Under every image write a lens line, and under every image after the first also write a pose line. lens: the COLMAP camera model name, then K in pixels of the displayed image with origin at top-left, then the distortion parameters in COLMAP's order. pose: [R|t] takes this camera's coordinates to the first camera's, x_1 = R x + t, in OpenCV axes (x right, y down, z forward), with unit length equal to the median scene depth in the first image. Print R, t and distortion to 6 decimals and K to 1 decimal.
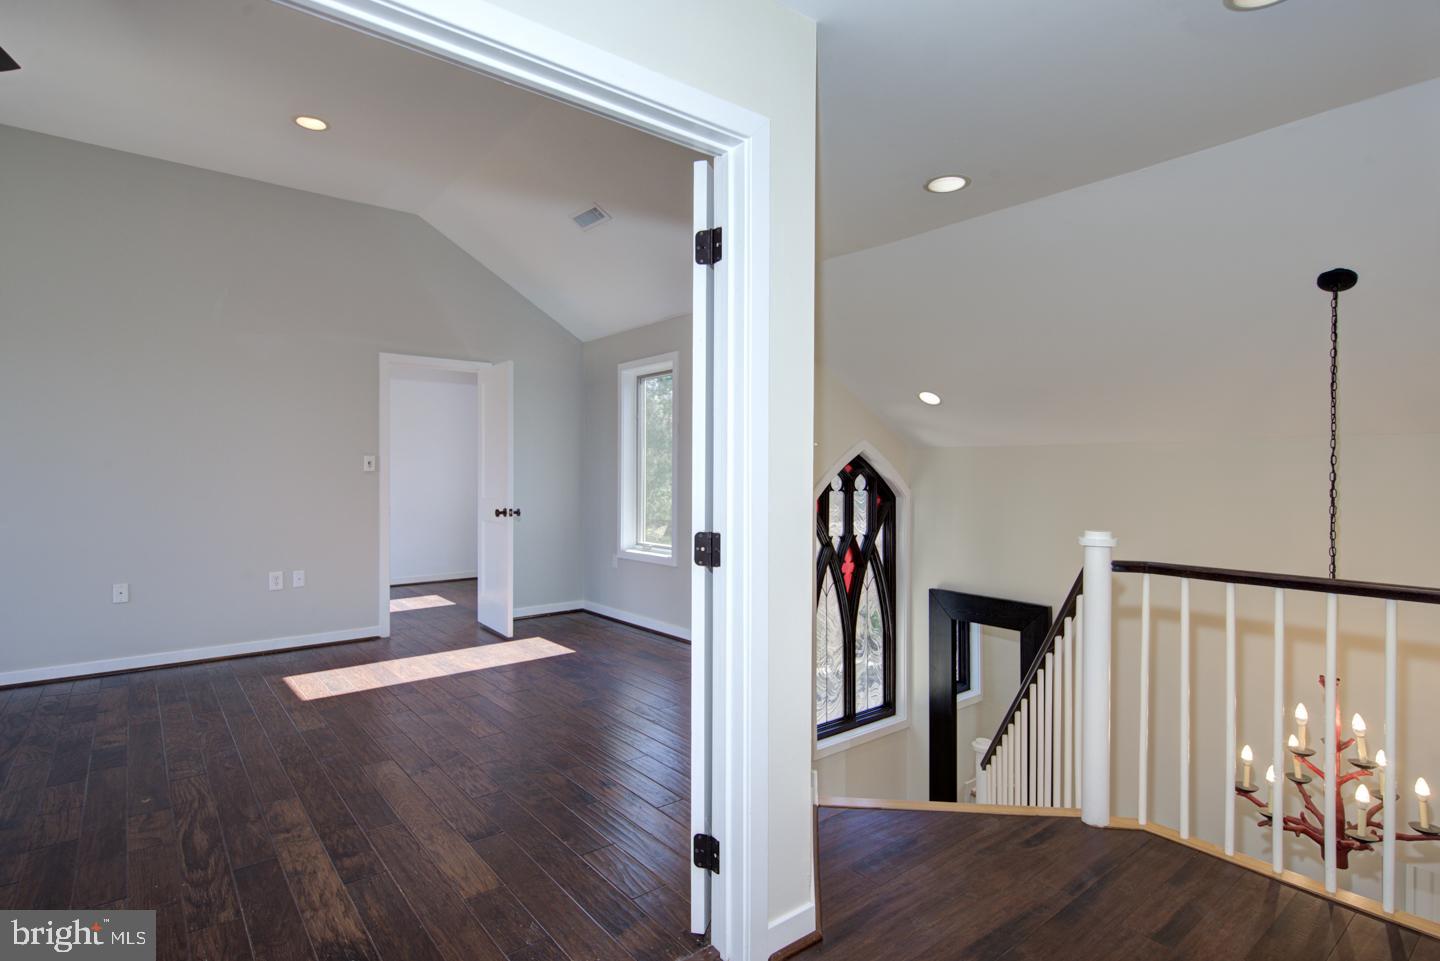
lens RADIAL K [[713.1, 0, 720.0], [0, 713.1, 480.5], [0, 0, 1]] dist [0.002145, -0.002066]
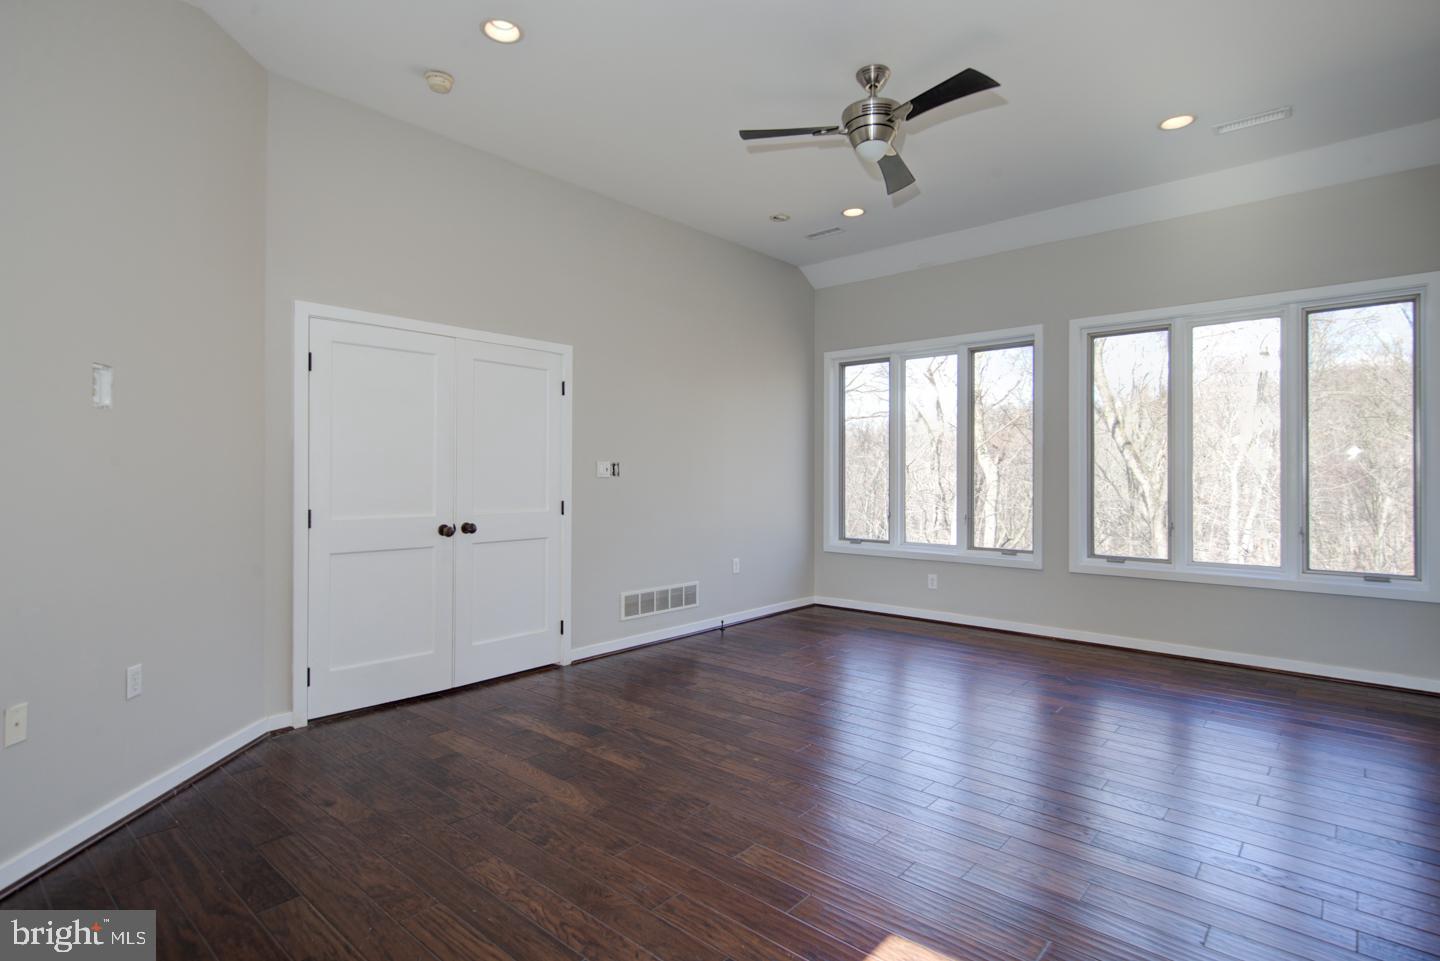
lens RADIAL K [[713.1, 0, 720.0], [0, 713.1, 480.5], [0, 0, 1]] dist [0.002145, -0.002066]
pose [[-0.985720, 0.000940, -0.168392, -0.390830], [-0.002723, 0.999765, 0.021521, -0.028088], [0.168373, 0.021672, -0.985485, 1.537058]]
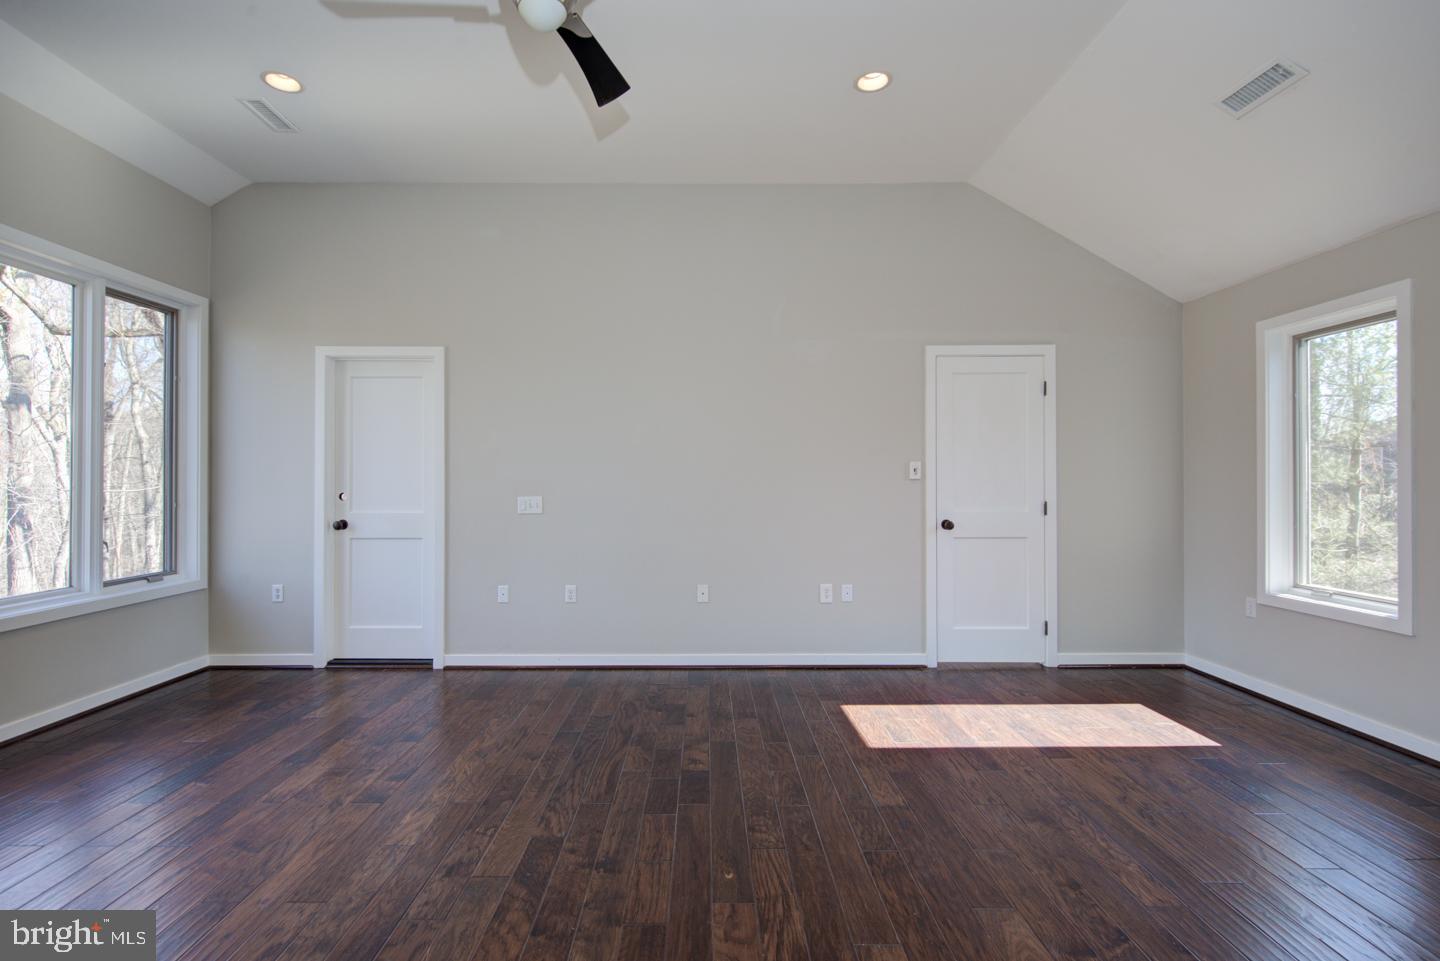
lens RADIAL K [[674.7, 0, 718.2], [0, 674.7, 474.5], [0, 0, 1]] dist [0.014842, -0.000310]
pose [[0.782770, -0.008139, -0.622257, -0.227508], [-0.003278, 0.999847, -0.017201, -0.004347], [0.622302, 0.015505, 0.782624, 0.261294]]
